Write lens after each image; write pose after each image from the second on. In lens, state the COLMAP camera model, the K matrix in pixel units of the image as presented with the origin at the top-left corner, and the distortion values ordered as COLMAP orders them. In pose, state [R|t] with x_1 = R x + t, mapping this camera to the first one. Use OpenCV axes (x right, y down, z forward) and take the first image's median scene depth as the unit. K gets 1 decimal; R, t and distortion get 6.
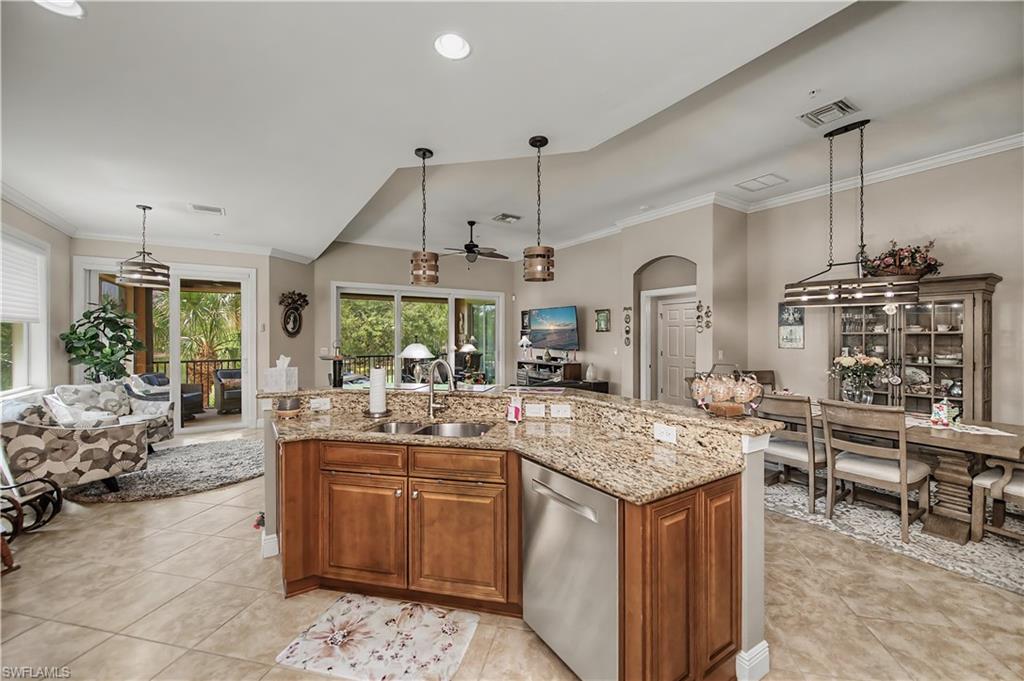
lens RADIAL K [[408.2, 0, 514.7], [0, 408.2, 335.0], [0, 0, 1]] dist [0.000859, -0.000553]
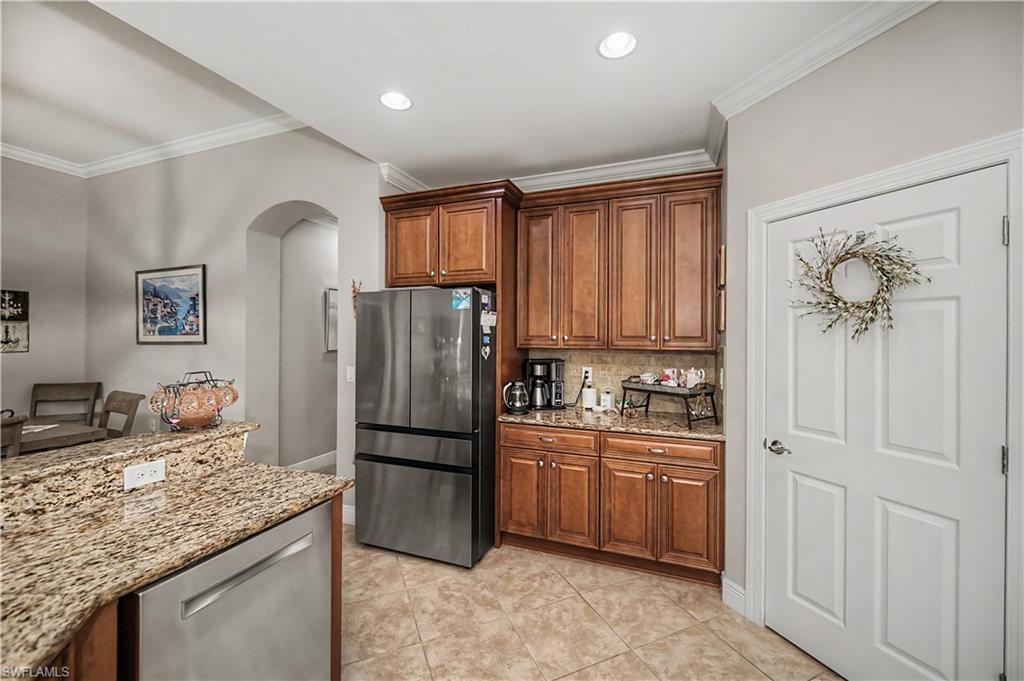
lens RADIAL K [[408.2, 0, 514.7], [0, 408.2, 335.0], [0, 0, 1]] dist [0.000859, -0.000553]
pose [[-0.587380, -0.001273, 0.809310, -0.232908], [-0.007951, 0.999960, -0.004197, -0.005840], [-0.809272, -0.008900, -0.587366, 0.329221]]
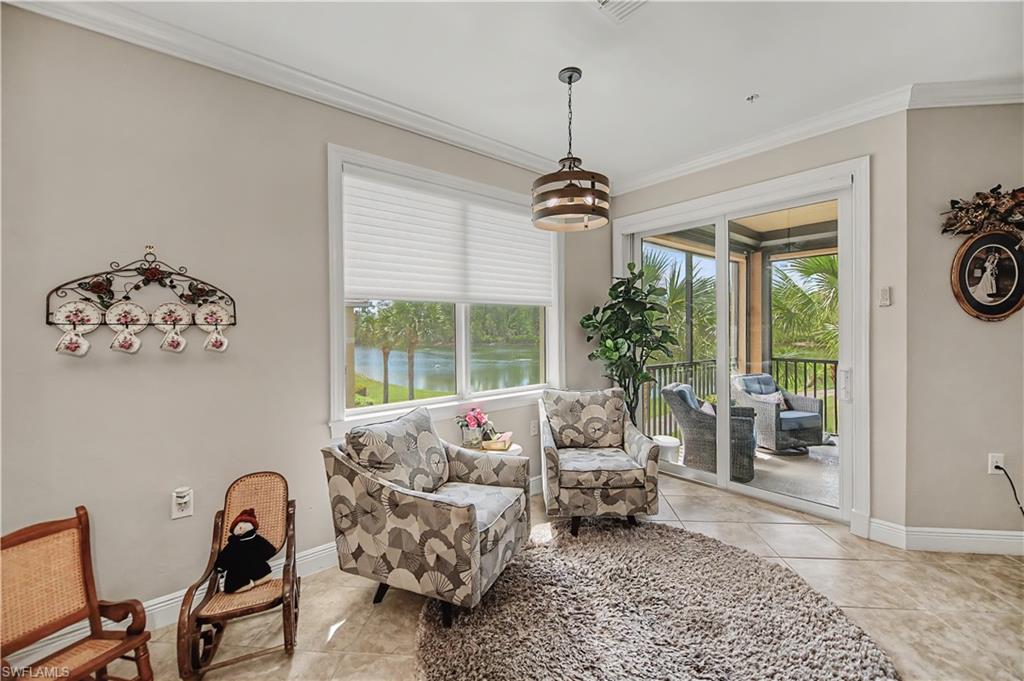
lens RADIAL K [[414.2, 0, 515.4], [0, 414.2, 332.9], [0, 0, 1]] dist [-0.001766, -0.000443]
pose [[0.126908, 0.009364, -0.991870, -0.308613], [0.010059, 0.999892, 0.010727, 0.011411], [0.991863, -0.011339, 0.126800, 0.695498]]
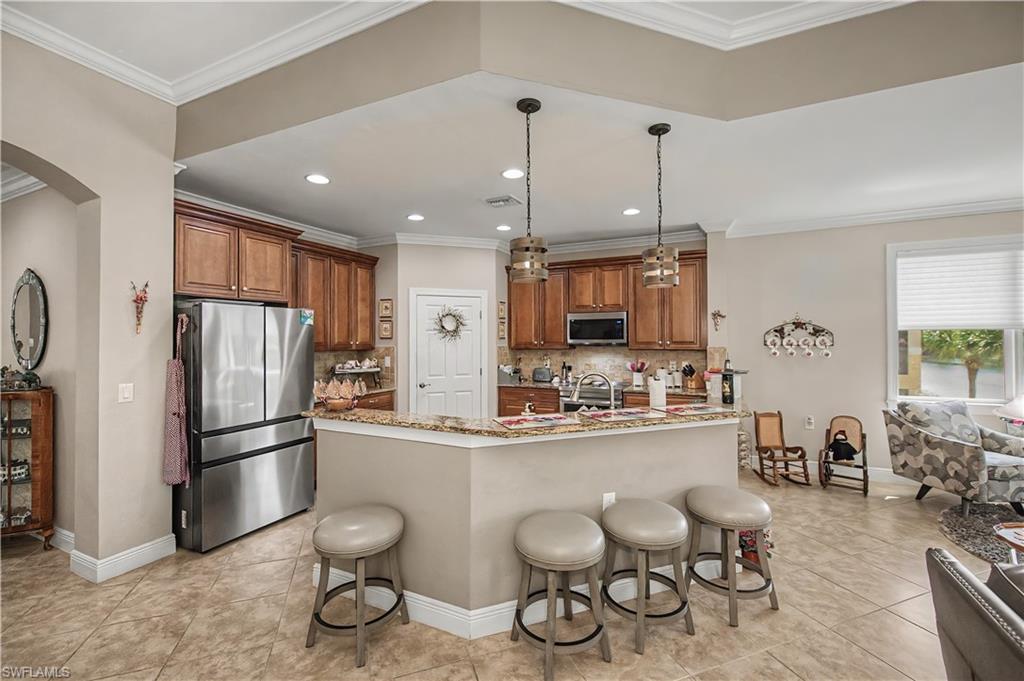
lens RADIAL K [[425.4, 0, 515.4], [0, 425.4, 334.8], [0, 0, 1]] dist [-0.000862, -0.001055]
pose [[-0.847734, -0.000485, -0.530421, 0.266939], [0.005674, 0.999934, -0.009982, -0.011533], [0.530391, -0.011471, -0.847676, 0.868317]]
